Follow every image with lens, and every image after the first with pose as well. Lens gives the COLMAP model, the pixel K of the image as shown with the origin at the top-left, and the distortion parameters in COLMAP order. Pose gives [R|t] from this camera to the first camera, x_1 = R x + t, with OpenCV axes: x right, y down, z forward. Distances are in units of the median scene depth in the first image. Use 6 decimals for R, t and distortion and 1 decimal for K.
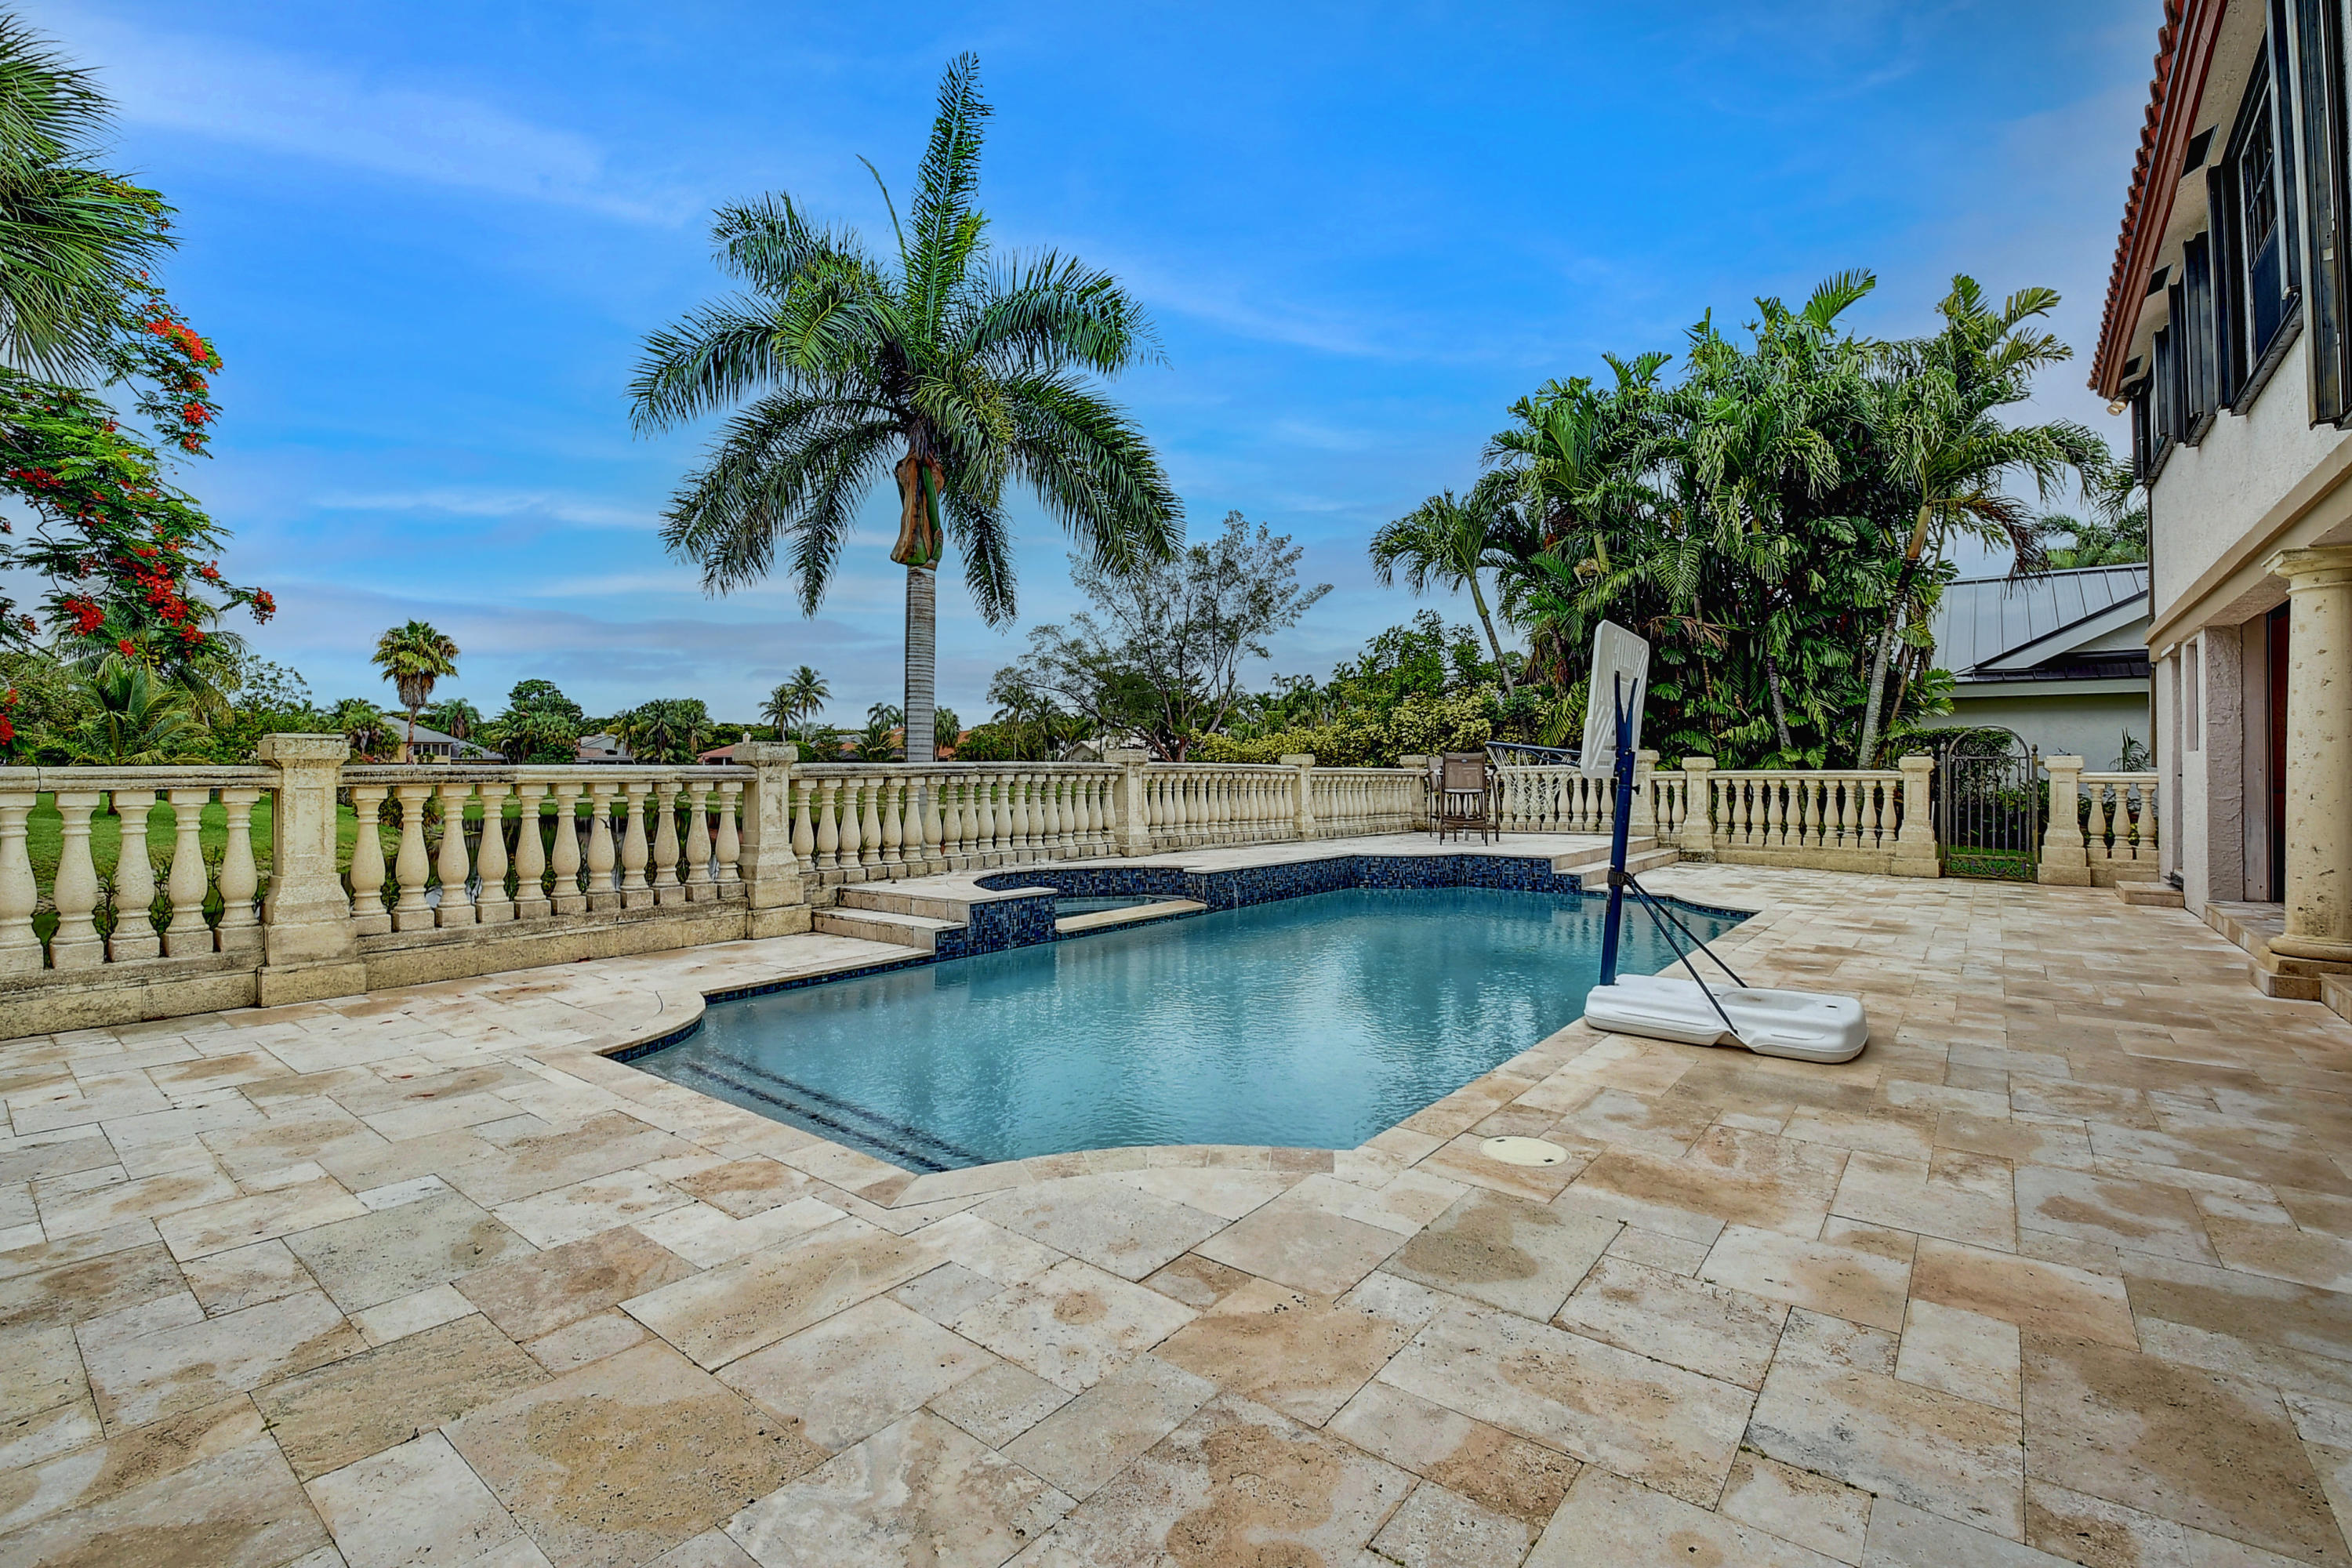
lens RADIAL K [[1036.7, 0, 1167.5], [0, 1036.7, 761.6], [0, 0, 1]] dist [0.007710, -0.022410]
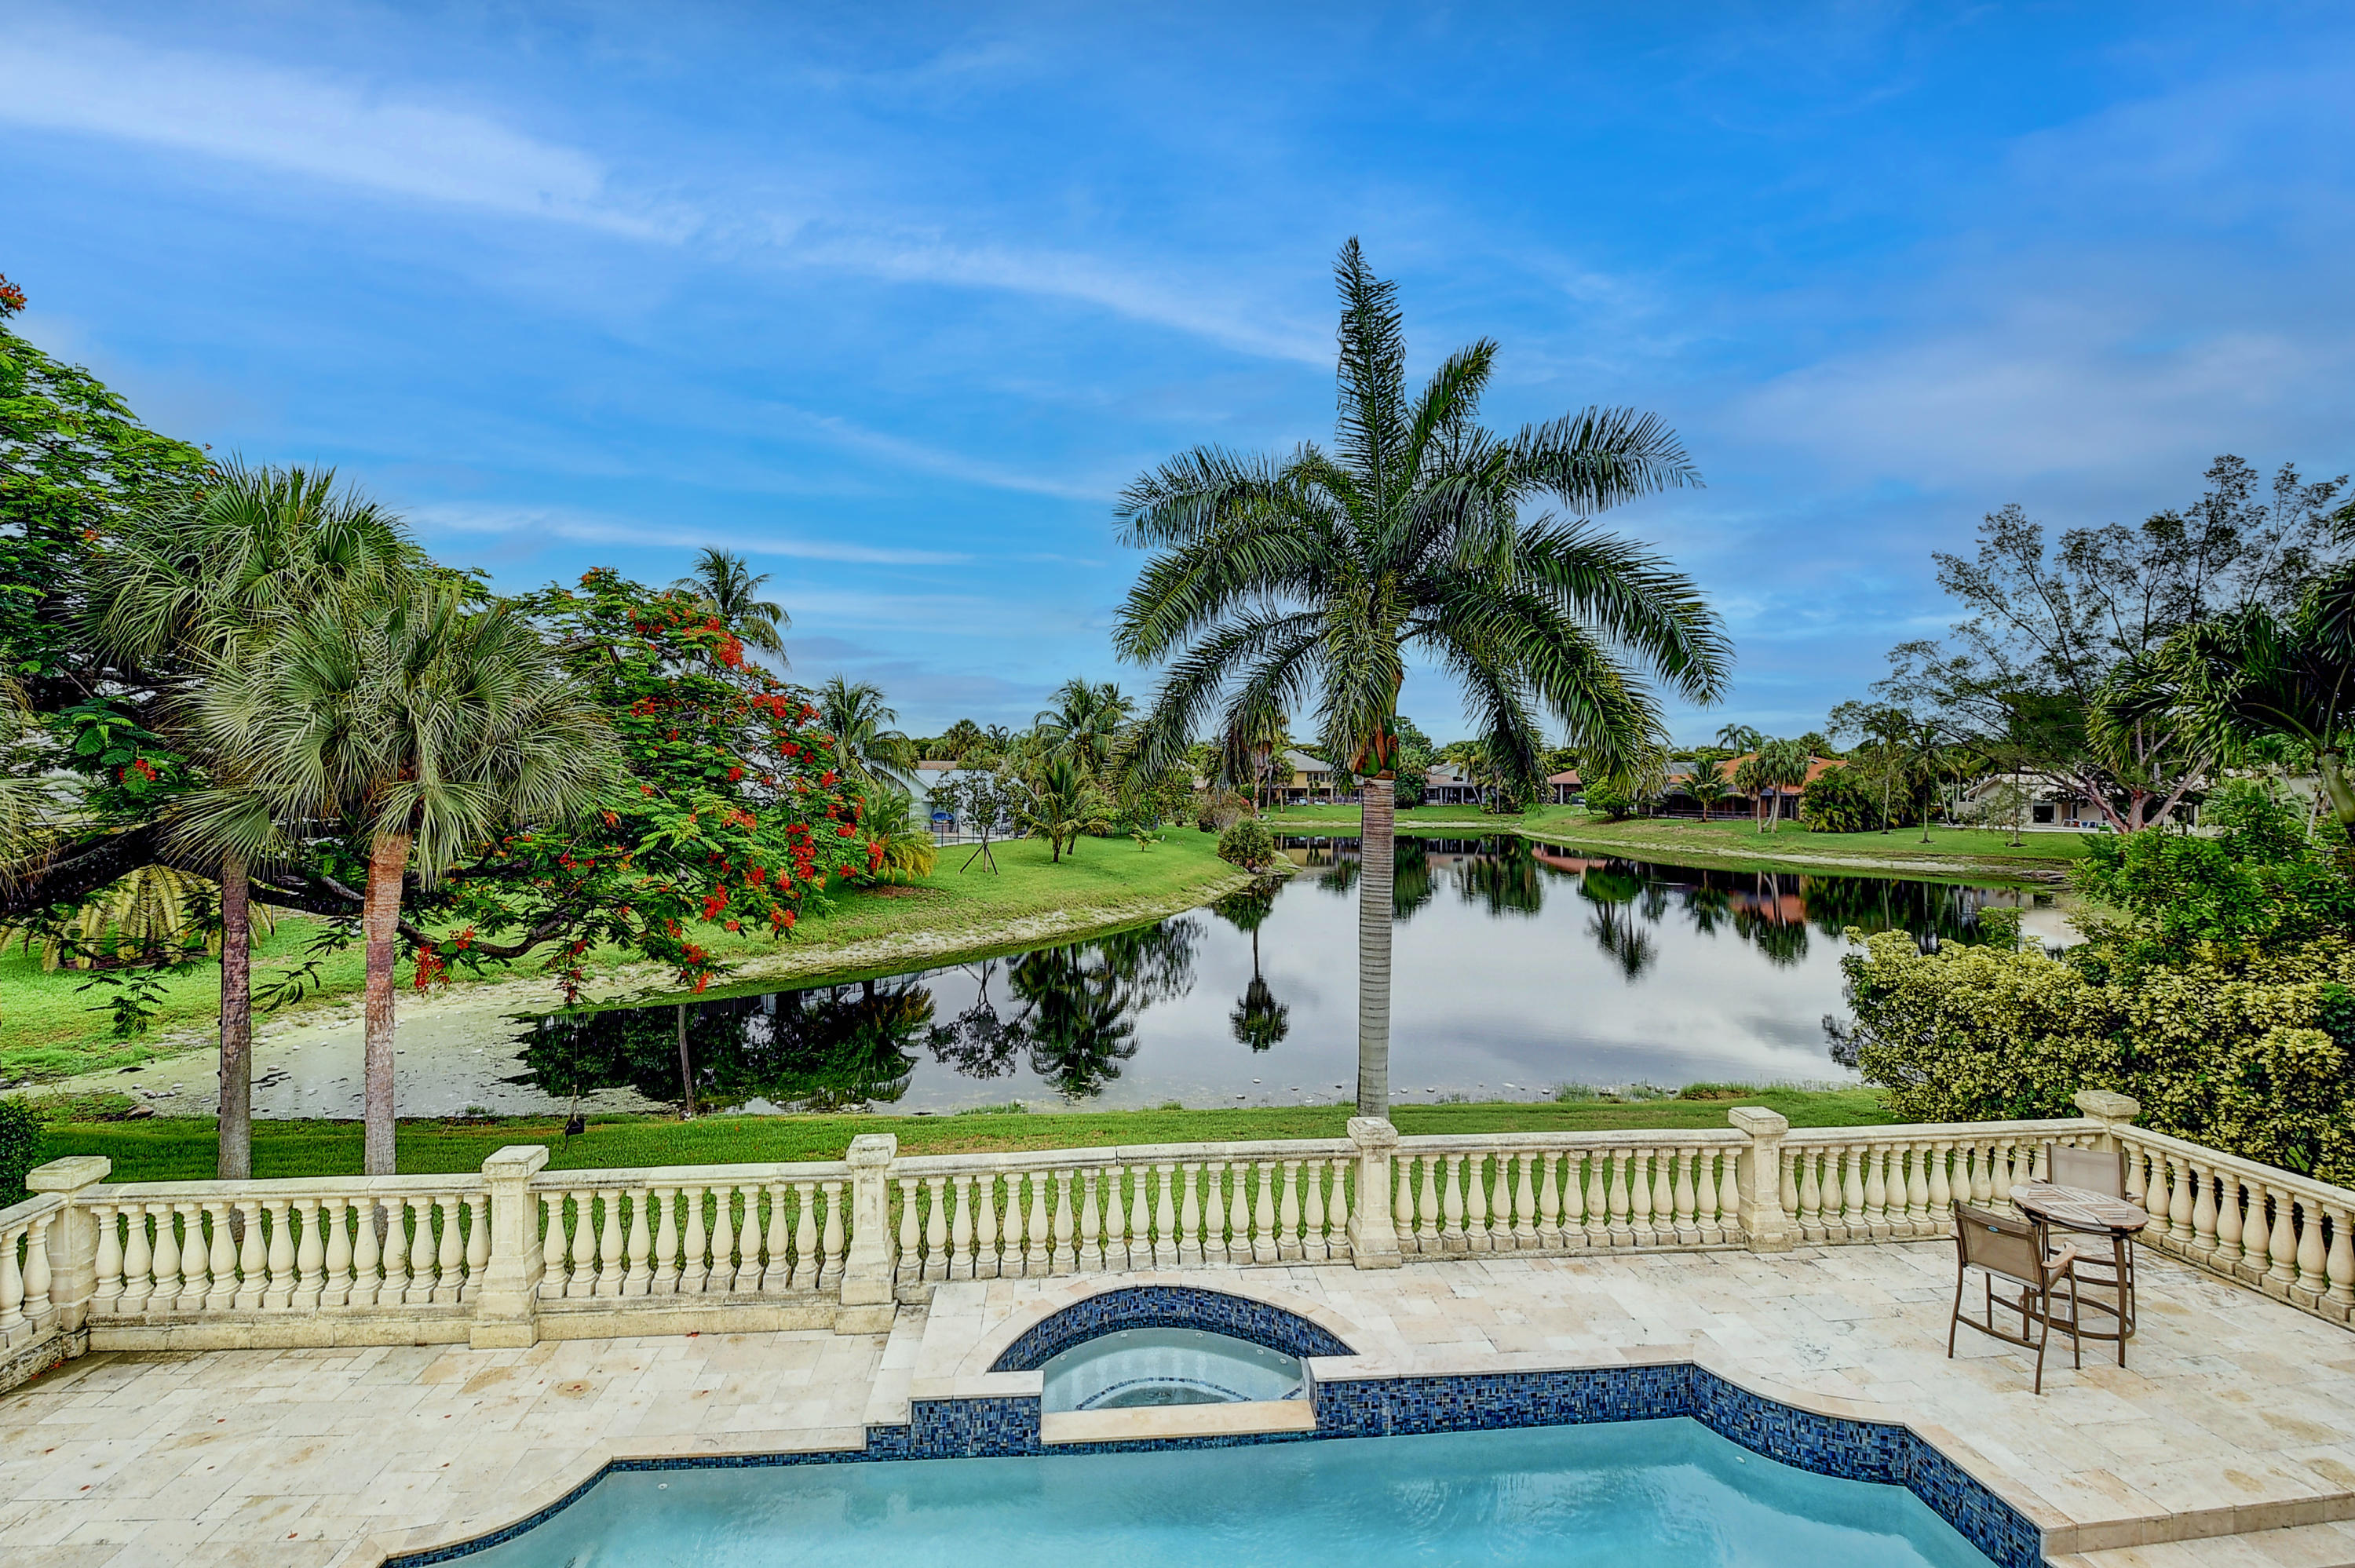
lens RADIAL K [[1031.2, 0, 1170.3], [0, 1031.2, 758.1], [0, 0, 1]] dist [0.021401, -0.029726]
pose [[0.699296, -0.006278, -0.714805, 0.055687], [-0.000862, 0.999953, -0.009625, -0.037604], [0.714832, 0.007347, 0.699257, 0.042861]]
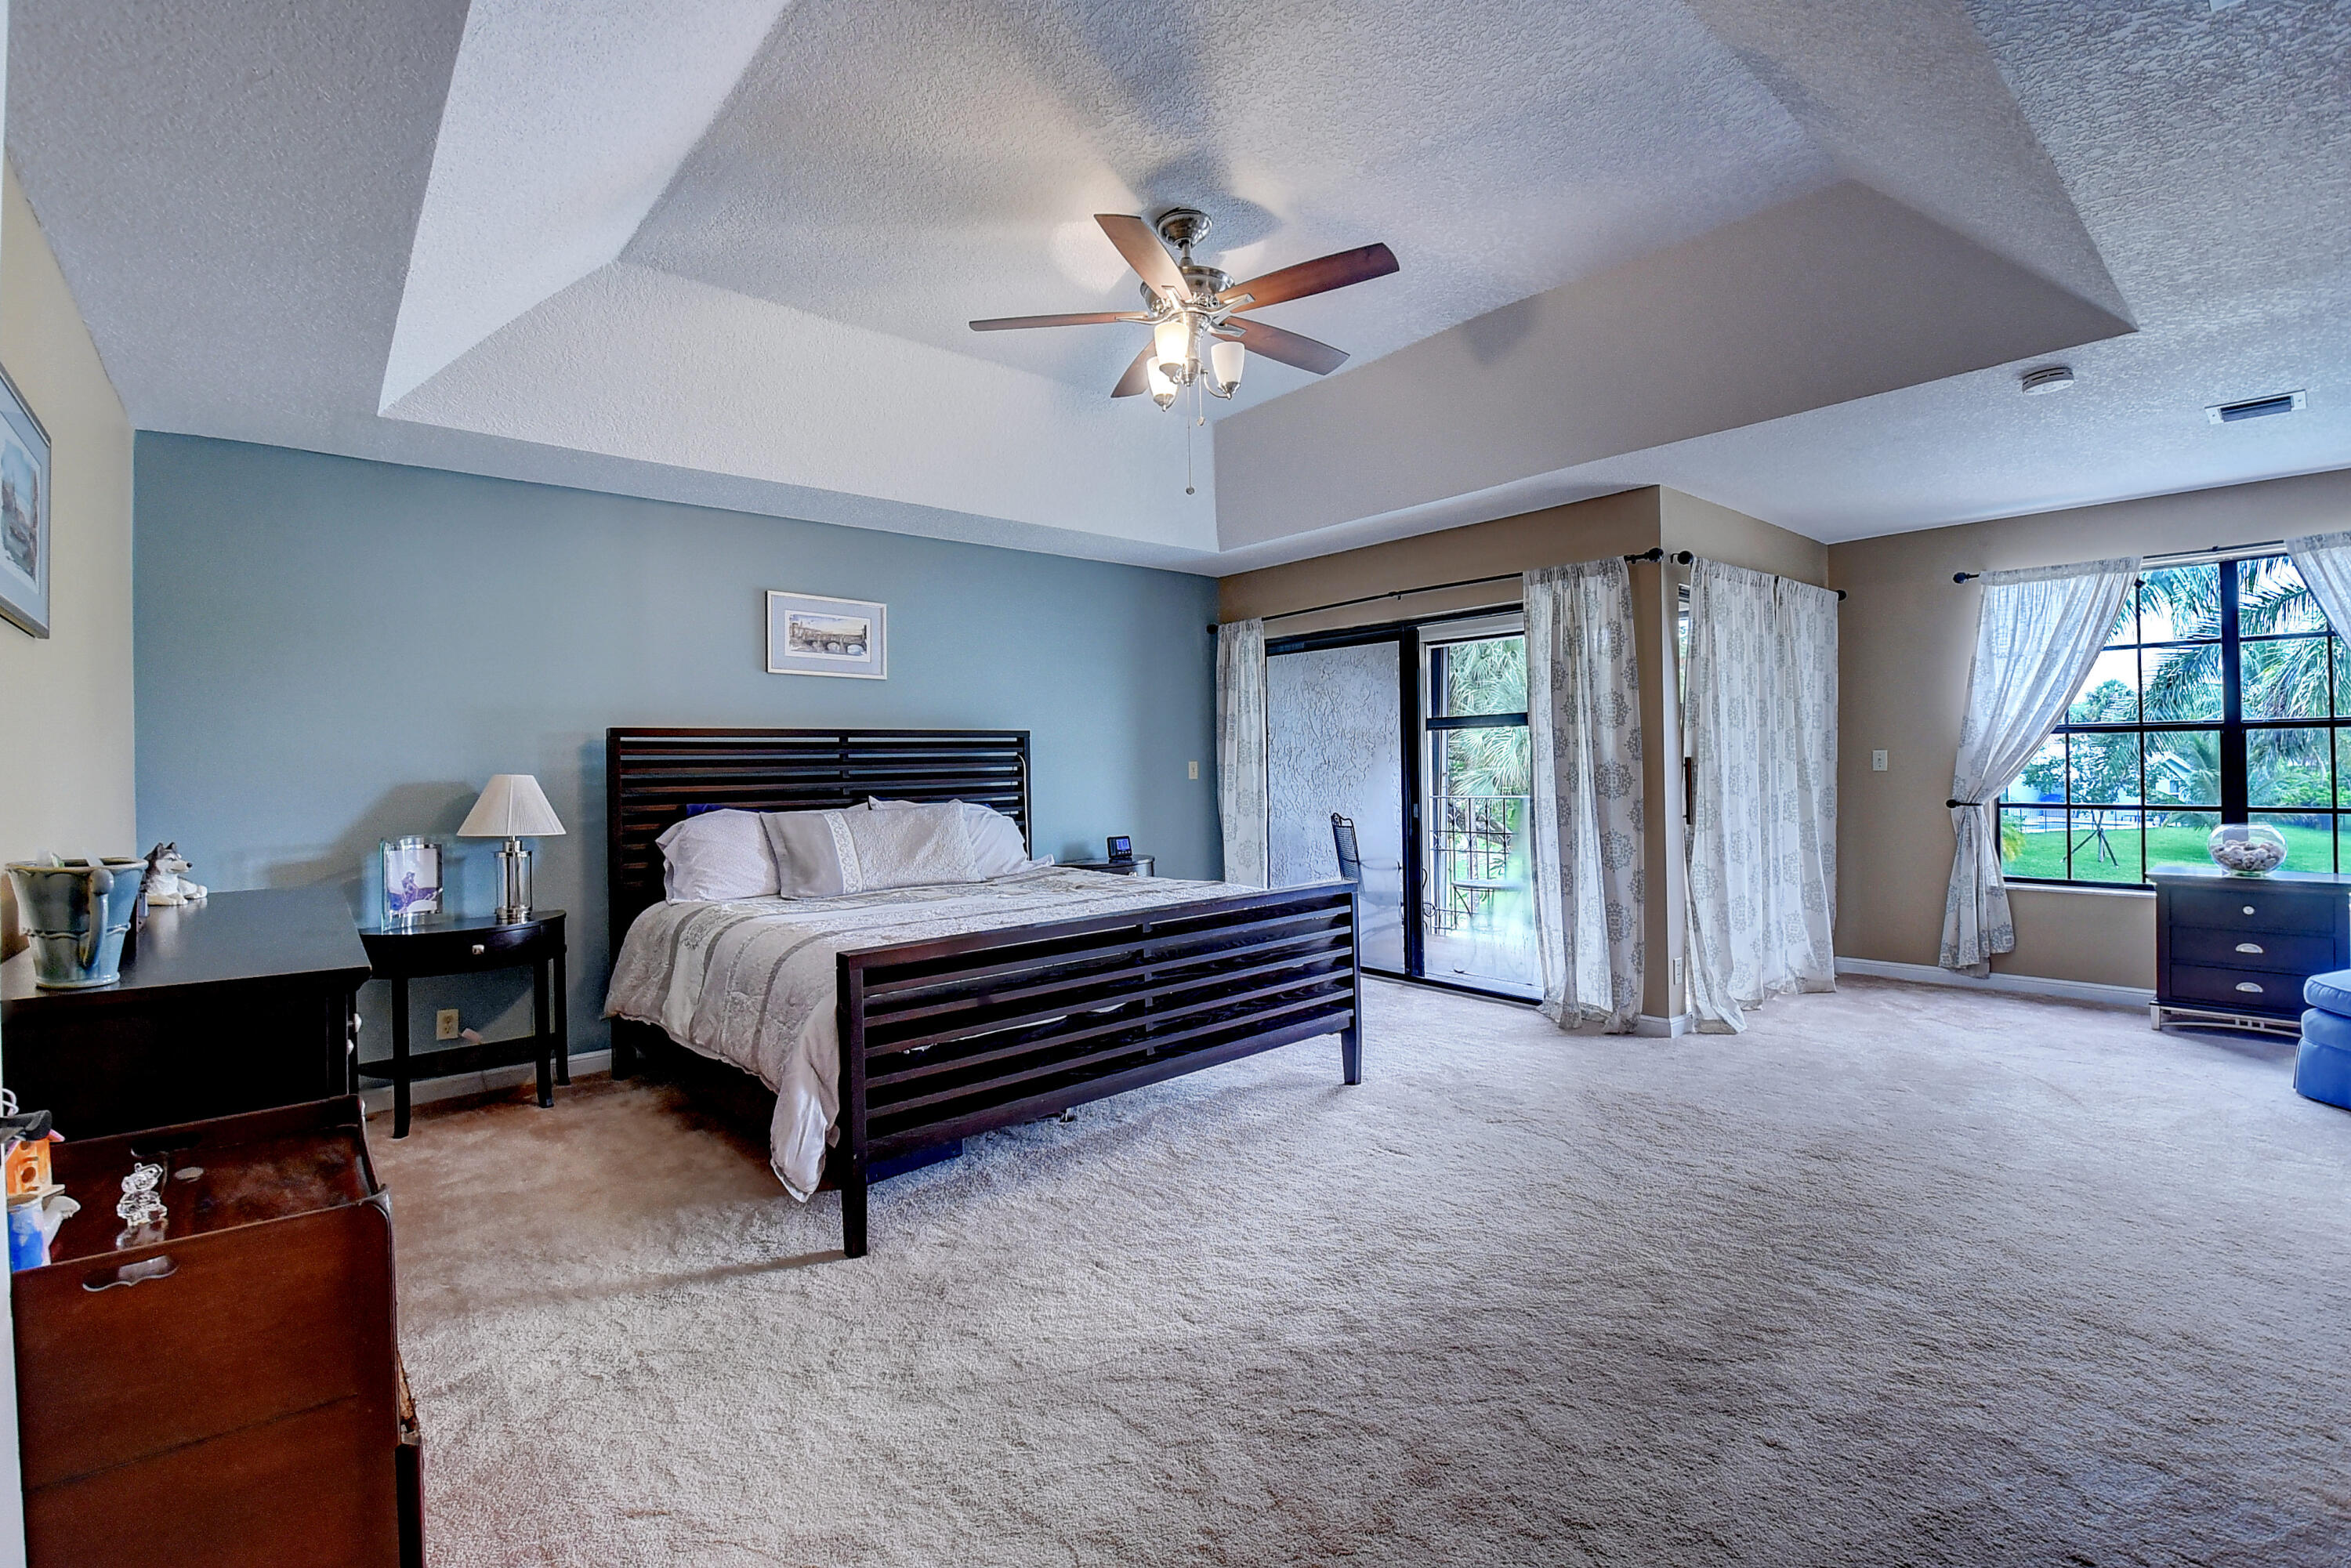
lens RADIAL K [[1029.6, 0, 1168.3], [0, 1029.6, 758.2], [0, 0, 1]] dist [0.021401, -0.029726]
pose [[-0.188242, -0.000092, -0.982123, 0.138421], [0.028677, 0.999573, -0.005590, -0.038648], [0.981704, -0.029217, -0.188159, 0.024481]]
